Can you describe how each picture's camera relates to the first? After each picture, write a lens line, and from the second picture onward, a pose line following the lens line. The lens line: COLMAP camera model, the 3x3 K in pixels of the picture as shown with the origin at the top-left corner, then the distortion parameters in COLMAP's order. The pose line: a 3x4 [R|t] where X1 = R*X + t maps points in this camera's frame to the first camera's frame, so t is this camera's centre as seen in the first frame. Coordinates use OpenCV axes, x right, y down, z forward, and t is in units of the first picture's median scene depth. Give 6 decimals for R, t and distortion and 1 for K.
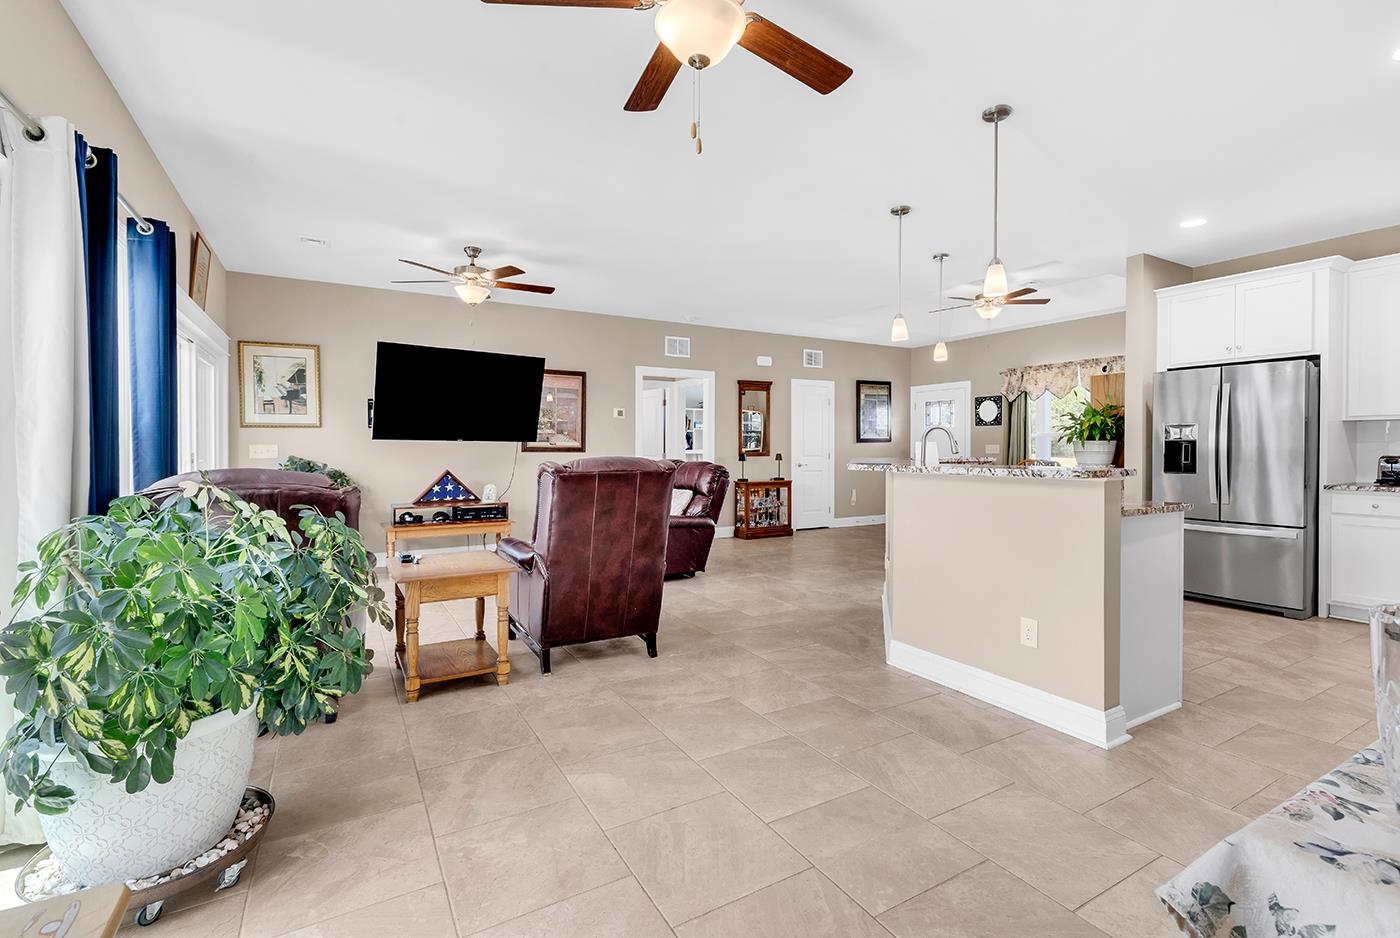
lens RADIAL K [[626.3, 0, 700.3], [0, 626.3, 456.6], [0, 0, 1]] dist [0.003098, -0.000784]
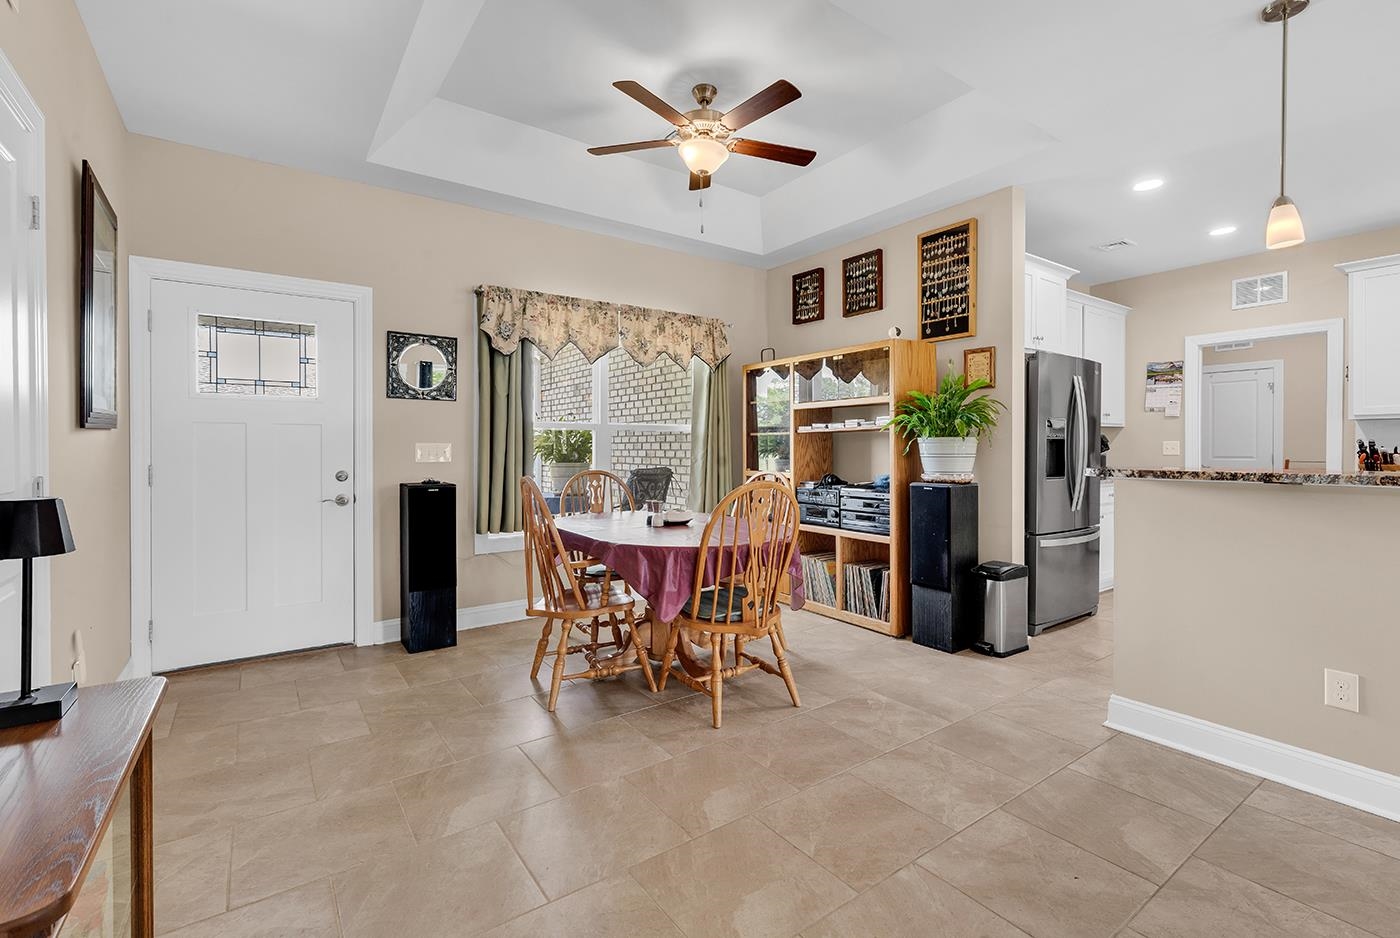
lens RADIAL K [[626.3, 0, 703.2], [0, 626.3, 452.2], [0, 0, 1]] dist [0.003098, -0.000784]
pose [[-0.120455, -0.003623, 0.992712, -0.030646], [0.015482, 0.999865, 0.005527, -0.045668], [-0.992598, 0.016035, -0.120382, 3.424805]]
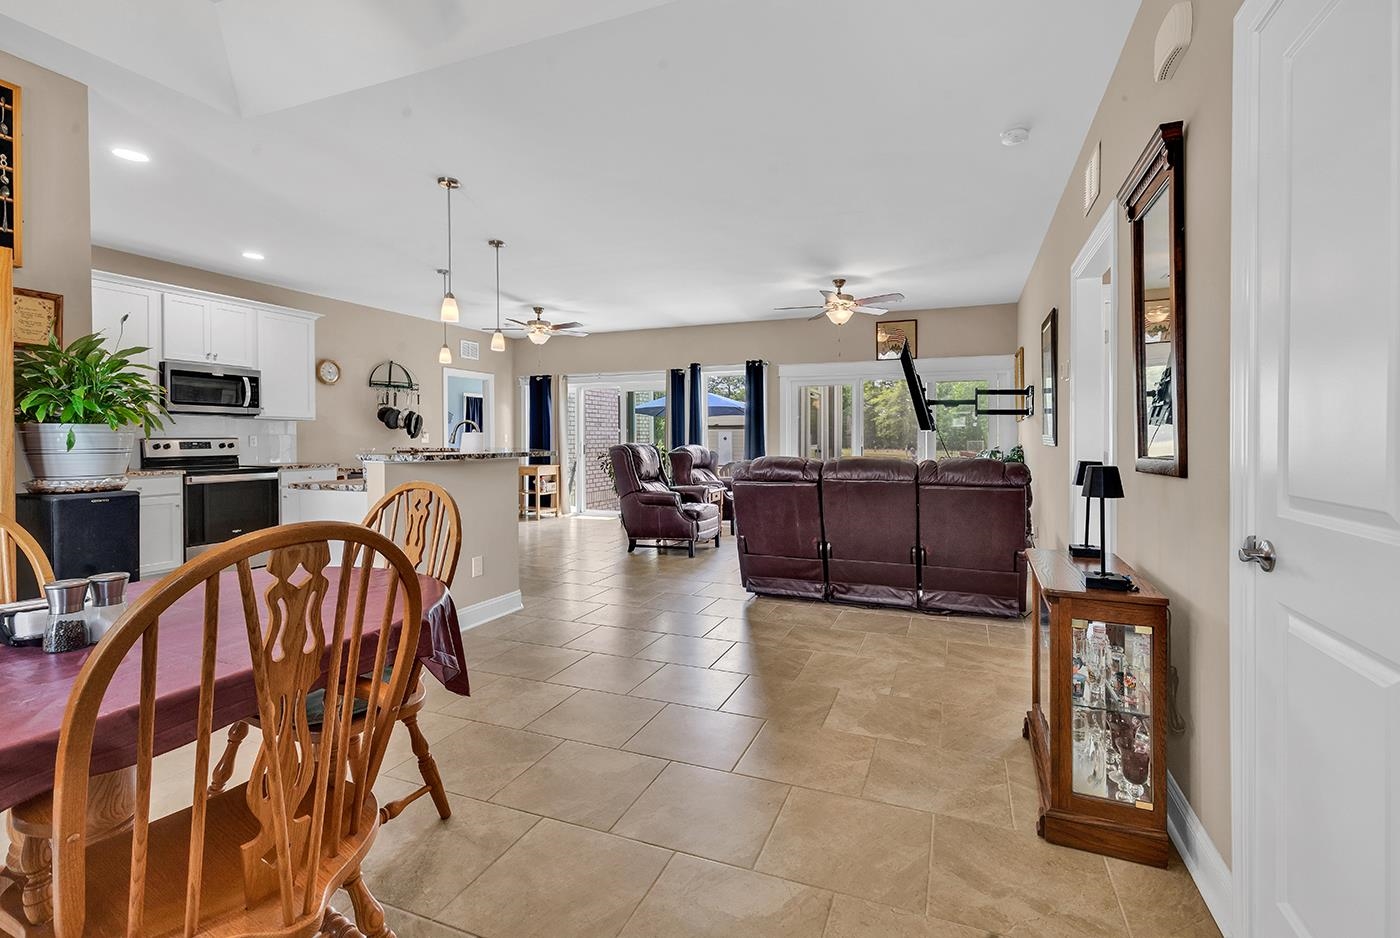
lens RADIAL K [[626.3, 0, 722.9], [0, 626.3, 444.6], [0, 0, 1]] dist [0.003098, -0.000784]
pose [[-0.758467, 0.008317, -0.651659, 1.452545], [-0.006259, 0.999779, 0.020045, -0.059370], [0.651682, 0.019283, -0.758247, 4.196512]]
